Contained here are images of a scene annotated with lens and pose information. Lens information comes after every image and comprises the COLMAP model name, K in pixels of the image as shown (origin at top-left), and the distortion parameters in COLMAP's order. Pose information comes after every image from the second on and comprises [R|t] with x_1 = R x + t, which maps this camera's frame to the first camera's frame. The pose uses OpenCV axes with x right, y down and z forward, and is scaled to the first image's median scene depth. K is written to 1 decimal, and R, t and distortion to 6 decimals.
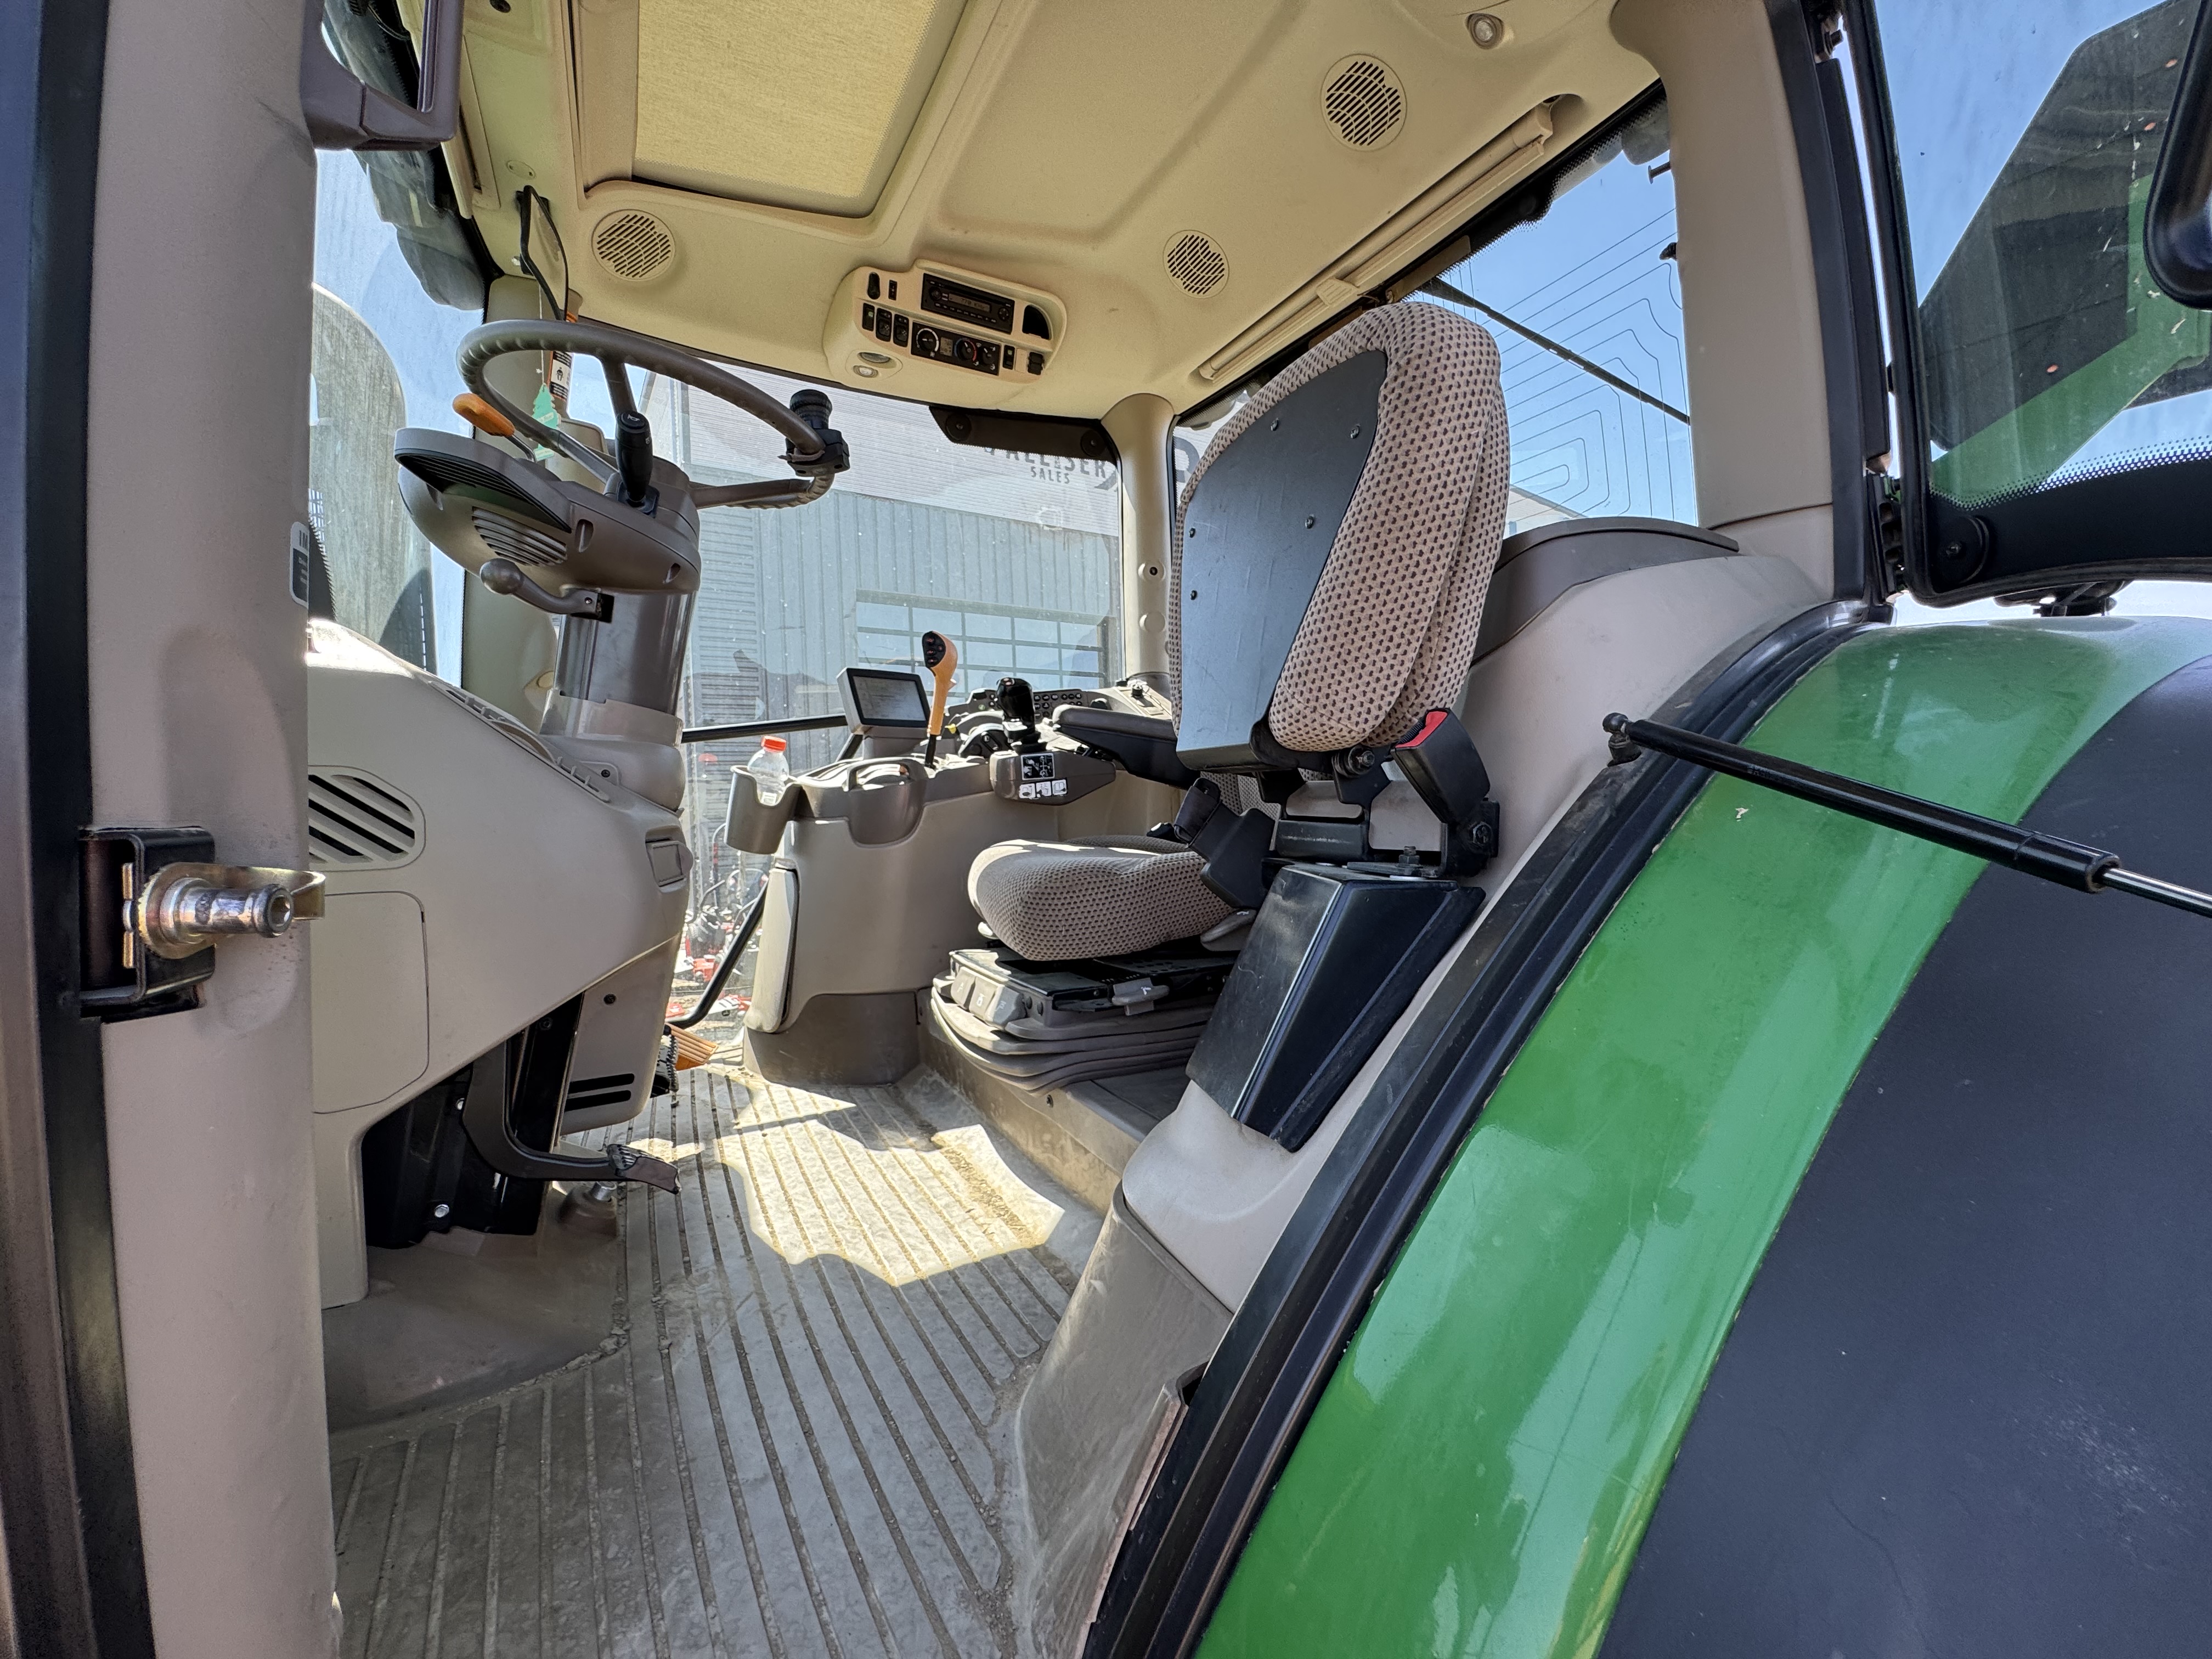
lens RADIAL K [[878.3, 0, 1106.0], [0, 878.3, 829.5], [0, 0, 1]] dist [0.001482, 0.000069]
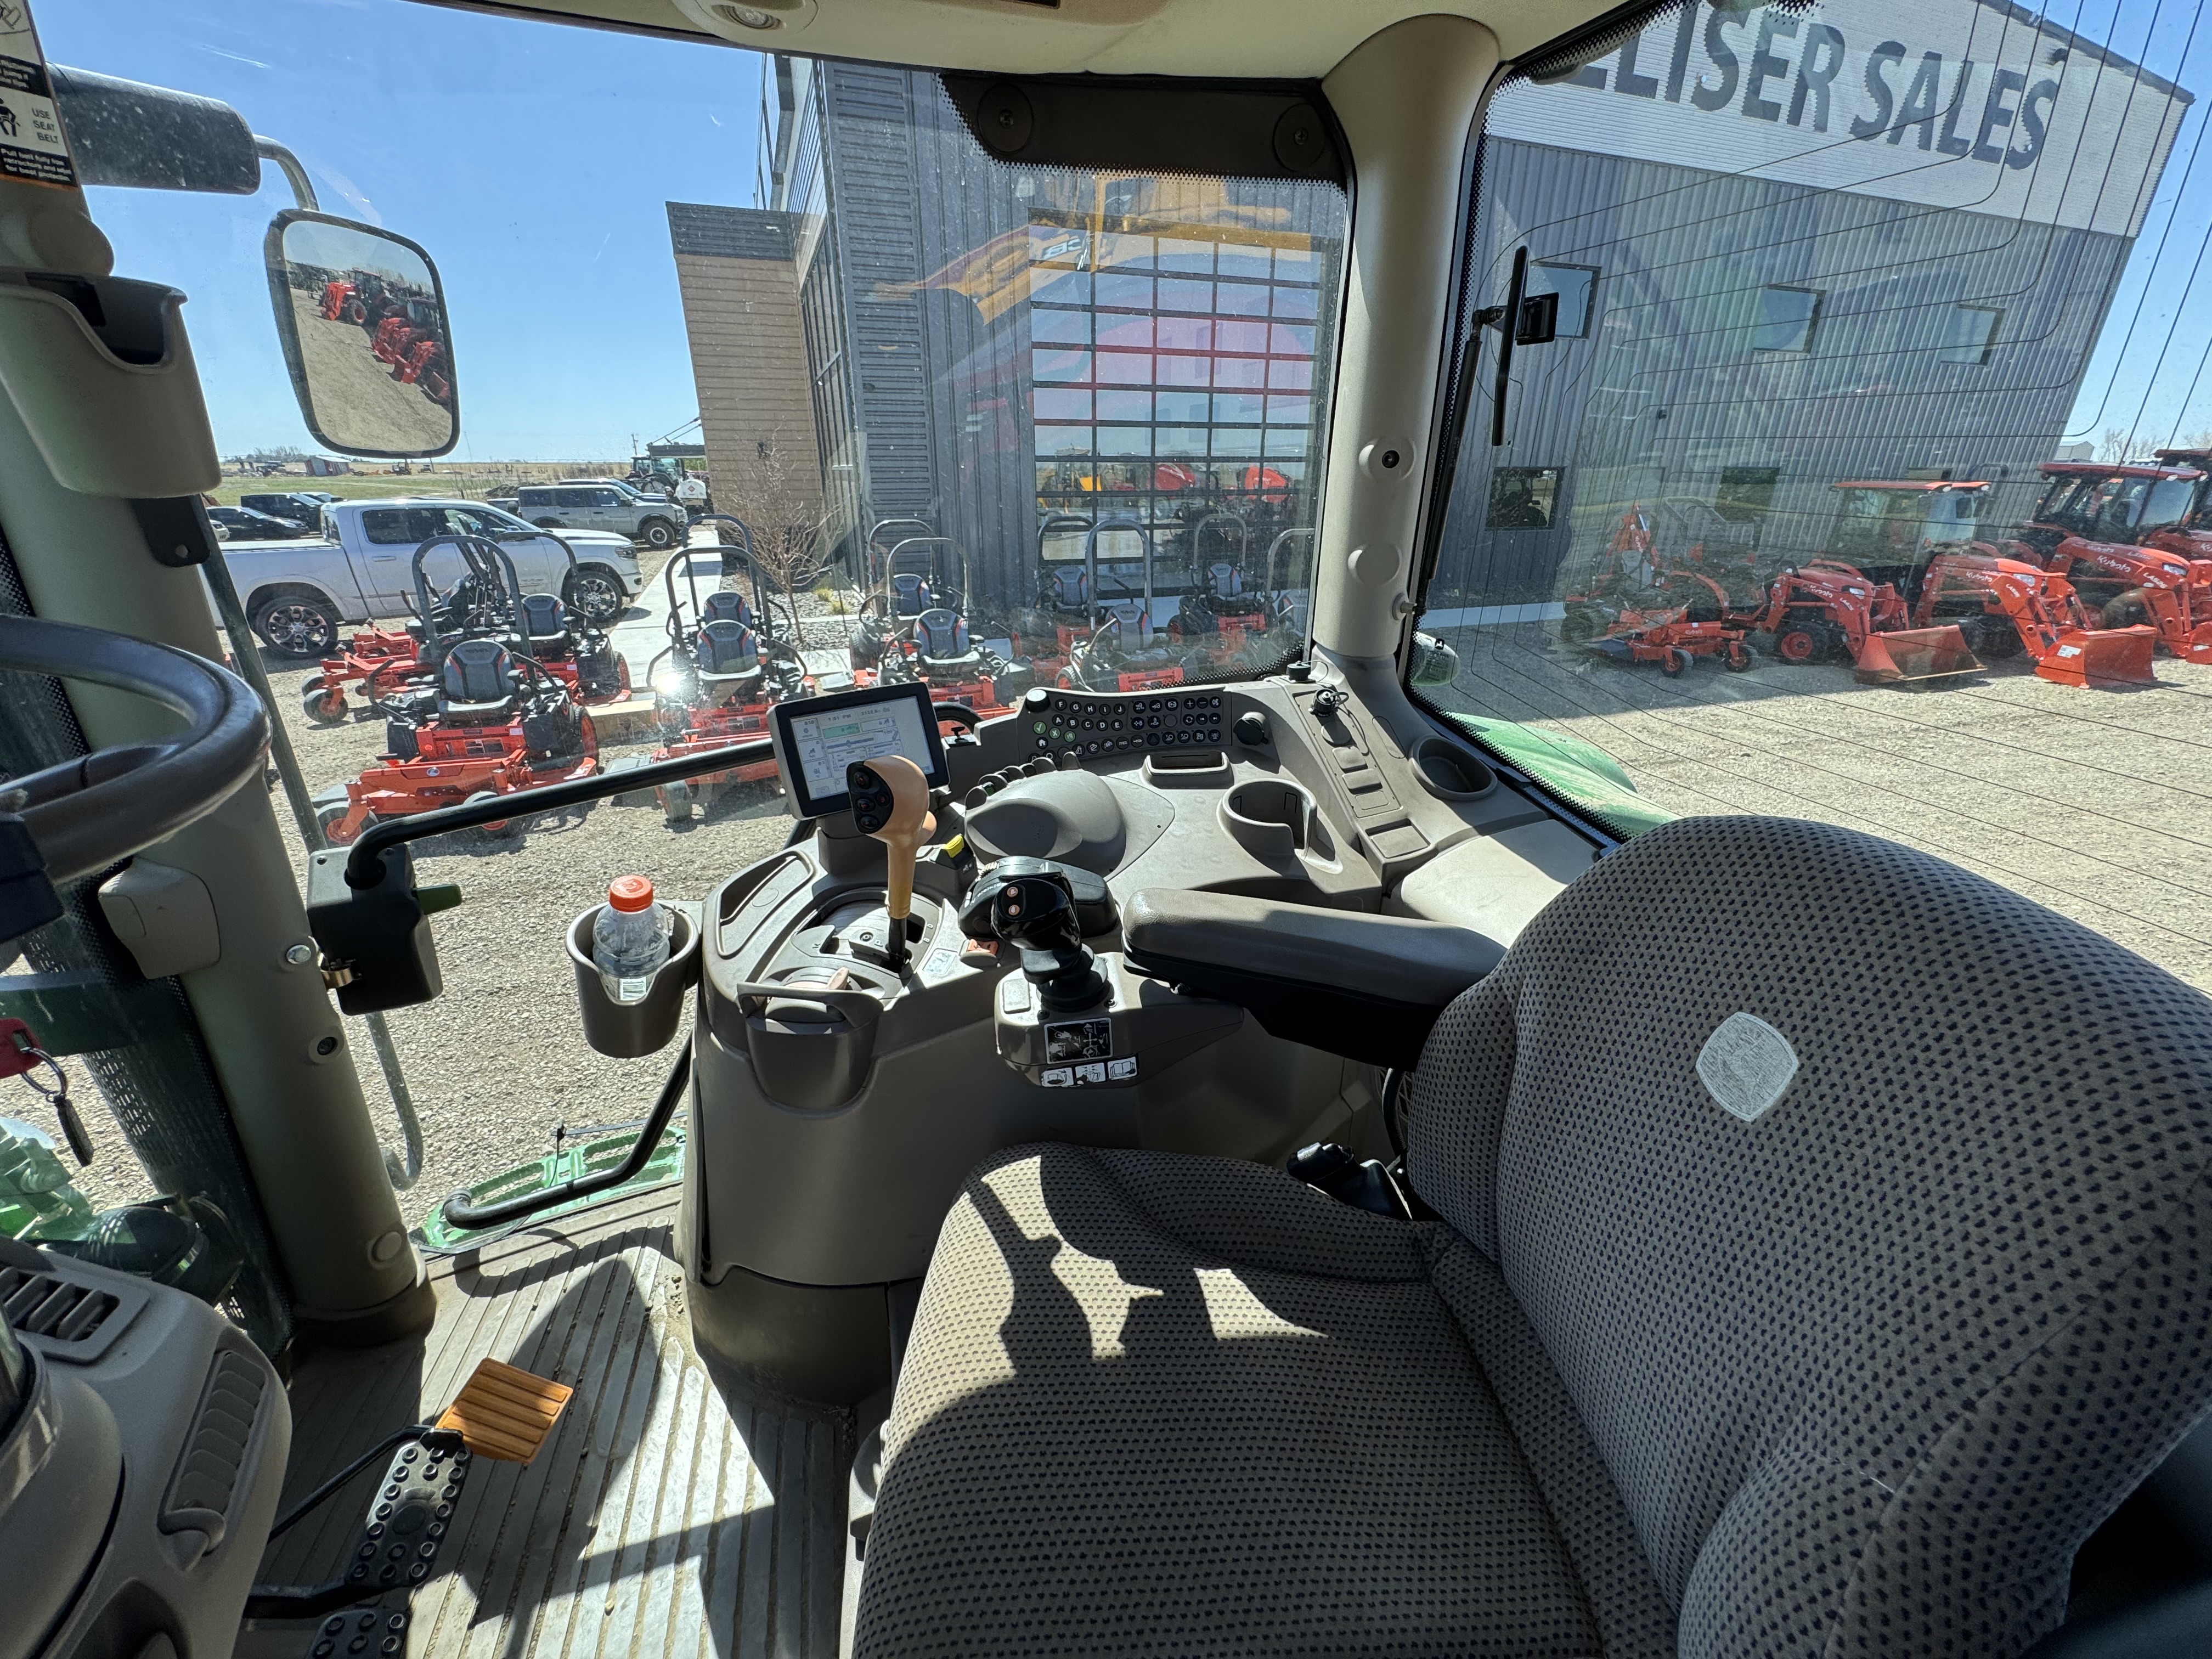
lens RADIAL K [[878.3, 0, 1106.0], [0, 878.3, 829.5], [0, 0, 1]] dist [0.001482, 0.000069]
pose [[0.977039, 0.112787, -0.180760, 0.010595], [-0.039143, 0.928976, 0.368065, -0.280333], [0.209435, -0.352538, 0.912060, 0.450810]]
